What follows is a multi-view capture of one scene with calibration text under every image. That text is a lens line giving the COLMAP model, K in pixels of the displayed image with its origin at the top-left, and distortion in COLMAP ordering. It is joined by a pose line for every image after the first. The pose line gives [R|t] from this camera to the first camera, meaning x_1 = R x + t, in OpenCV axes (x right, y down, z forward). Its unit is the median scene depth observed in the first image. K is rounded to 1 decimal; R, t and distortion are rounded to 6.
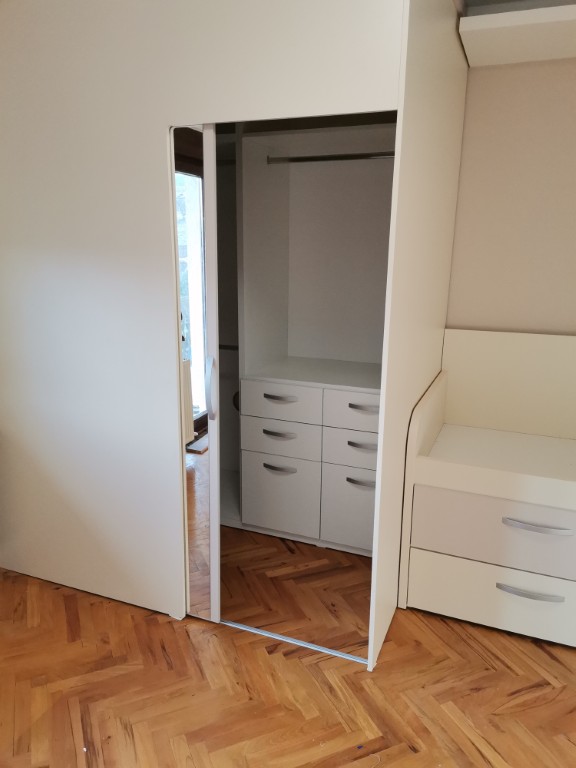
lens RADIAL K [[574.0, 0, 290.2], [0, 574.0, 391.6], [0, 0, 1]] dist [0.077987, -0.089029]
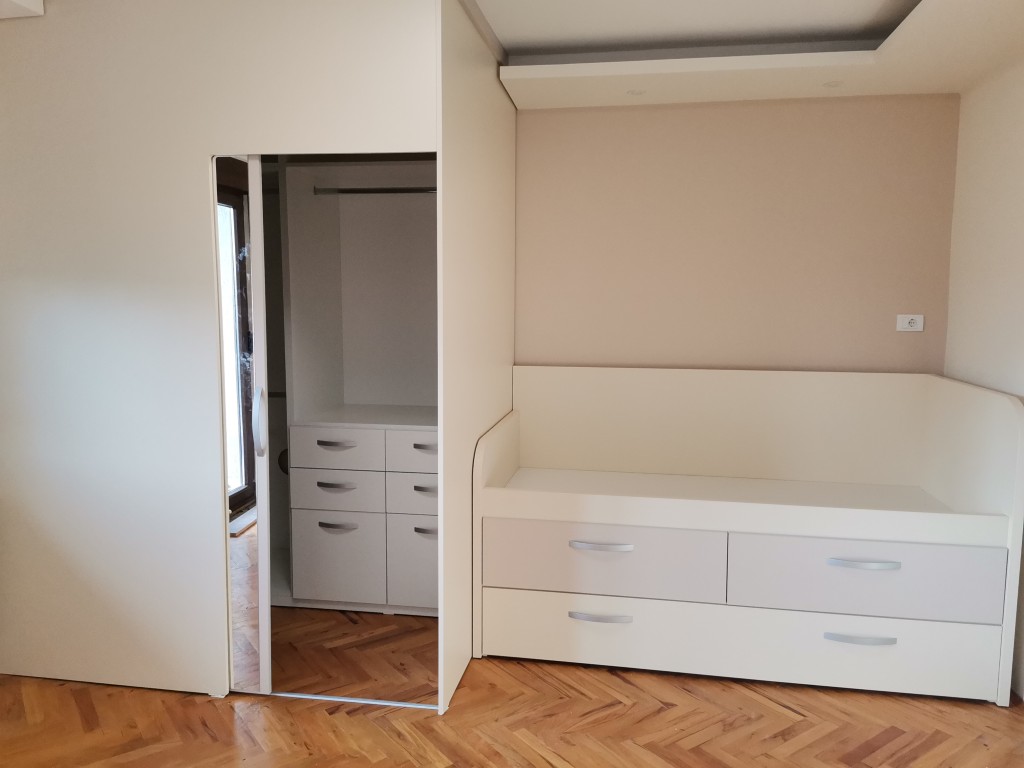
lens RADIAL K [[765.4, 0, 515.1], [0, 765.4, 385.6], [0, 0, 1]] dist [0.077987, -0.089029]
pose [[0.976609, -0.029965, 0.212927, 0.003072], [0.058546, 0.989886, -0.129222, 0.115127], [-0.206901, 0.138665, 0.968485, -0.287466]]
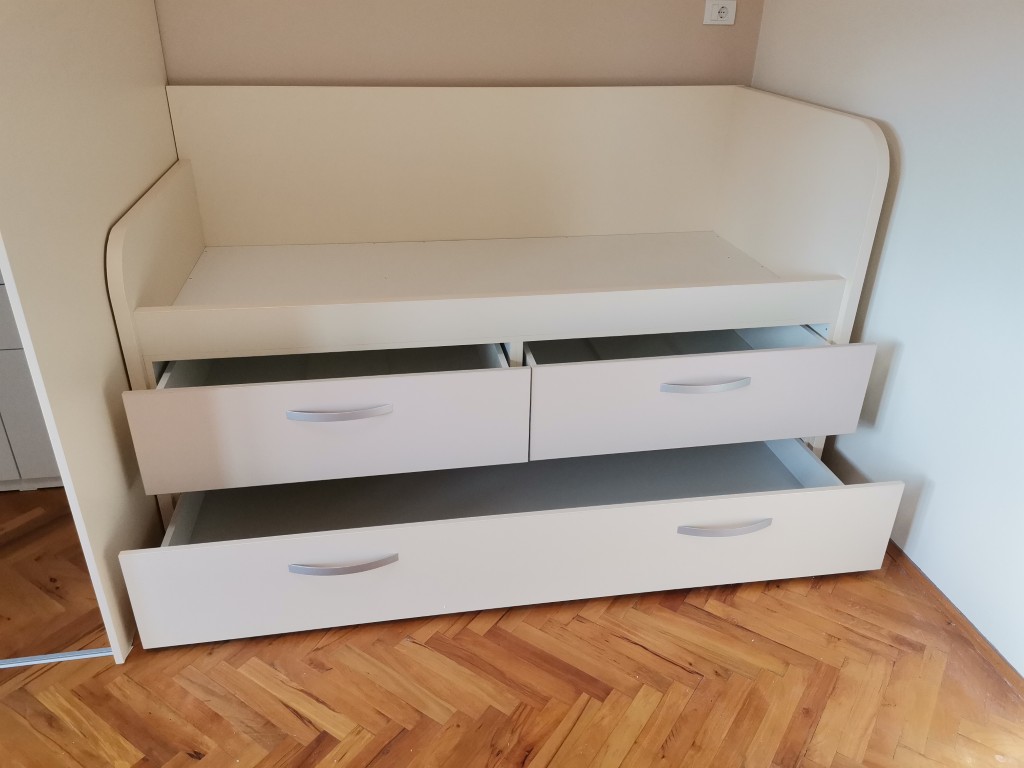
lens RADIAL K [[765.4, 0, 515.1], [0, 765.4, 385.6], [0, 0, 1]] dist [0.077987, -0.089029]
pose [[0.846927, -0.240467, 0.474226, 0.159390], [0.125634, 0.957138, 0.260966, 0.030059], [-0.516653, -0.161440, 0.840837, 0.122944]]
